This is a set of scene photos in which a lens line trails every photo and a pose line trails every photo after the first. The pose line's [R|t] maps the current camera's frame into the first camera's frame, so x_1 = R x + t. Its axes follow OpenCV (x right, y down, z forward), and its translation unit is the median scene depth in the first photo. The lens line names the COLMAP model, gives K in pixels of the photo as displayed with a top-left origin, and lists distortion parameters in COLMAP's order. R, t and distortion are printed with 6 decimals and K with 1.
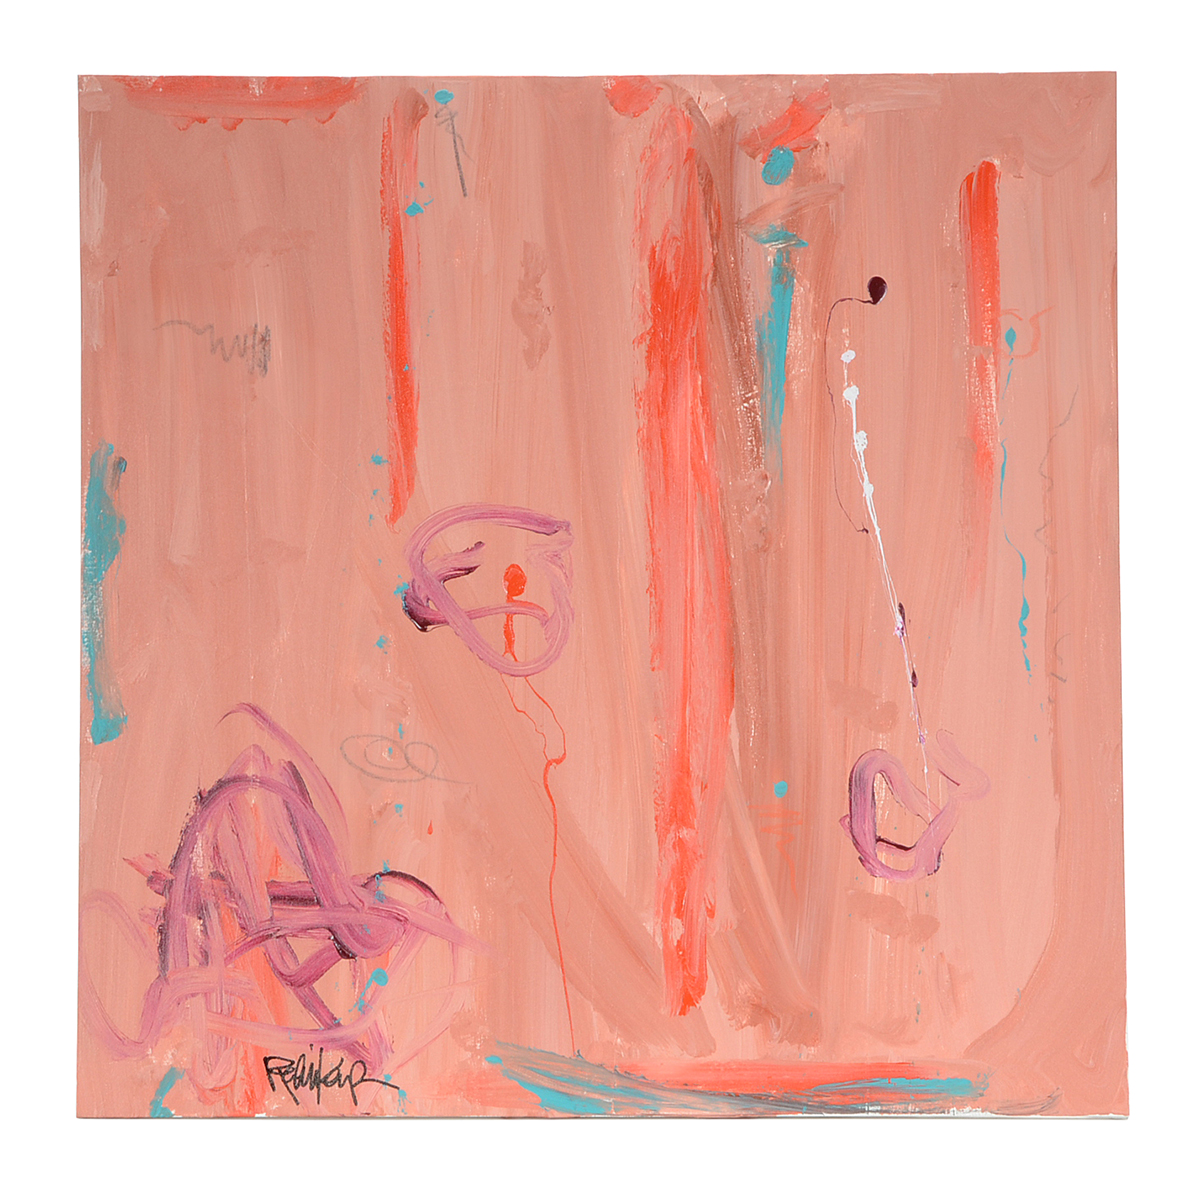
lens RADIAL K [[3757.4, 0, 605.2], [0, 3757.4, 595.2], [0, 0, 1]] dist [0.499203, 0.000000]
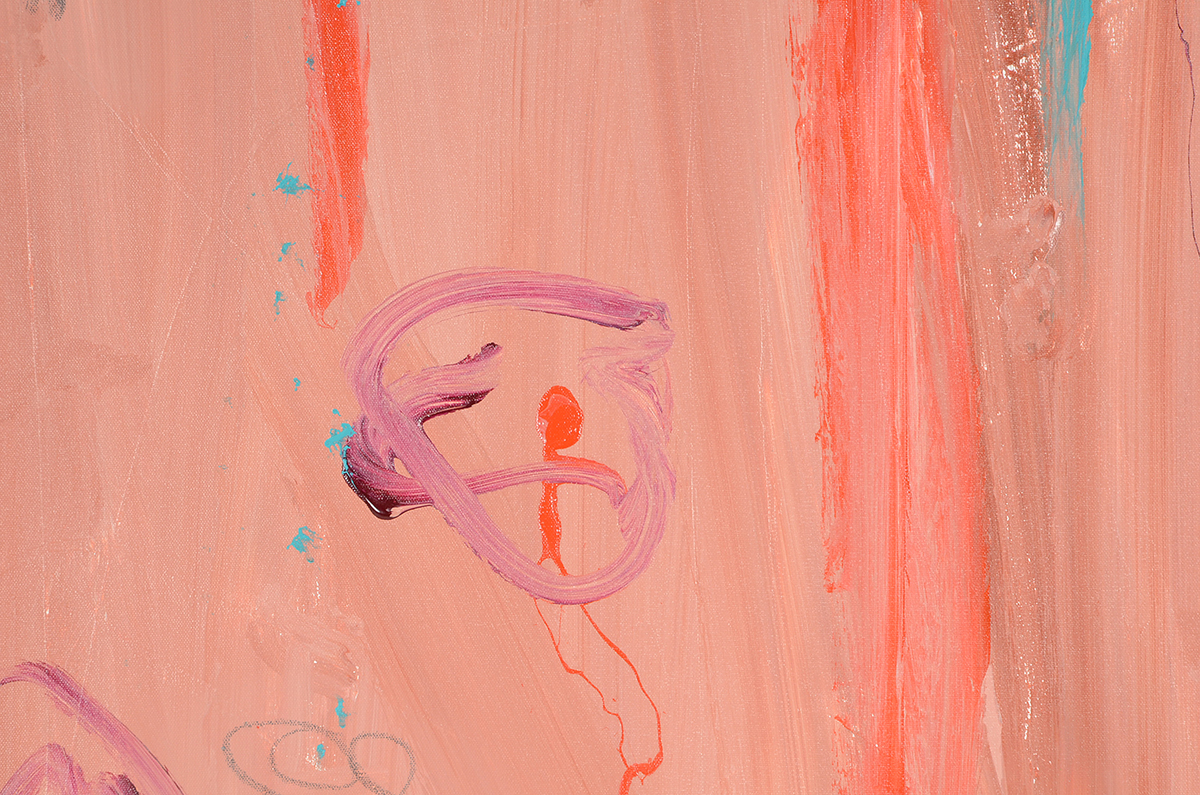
lens RADIAL K [[5704.4, 0, 598.3], [0, 5704.4, 407.5], [0, 0, 1]] dist [1.779996, 0.000000]
pose [[0.999643, -0.007547, -0.025621, 0.001297], [0.007315, 0.999932, -0.009124, 0.001843], [0.025688, 0.008933, 0.999630, 0.216667]]
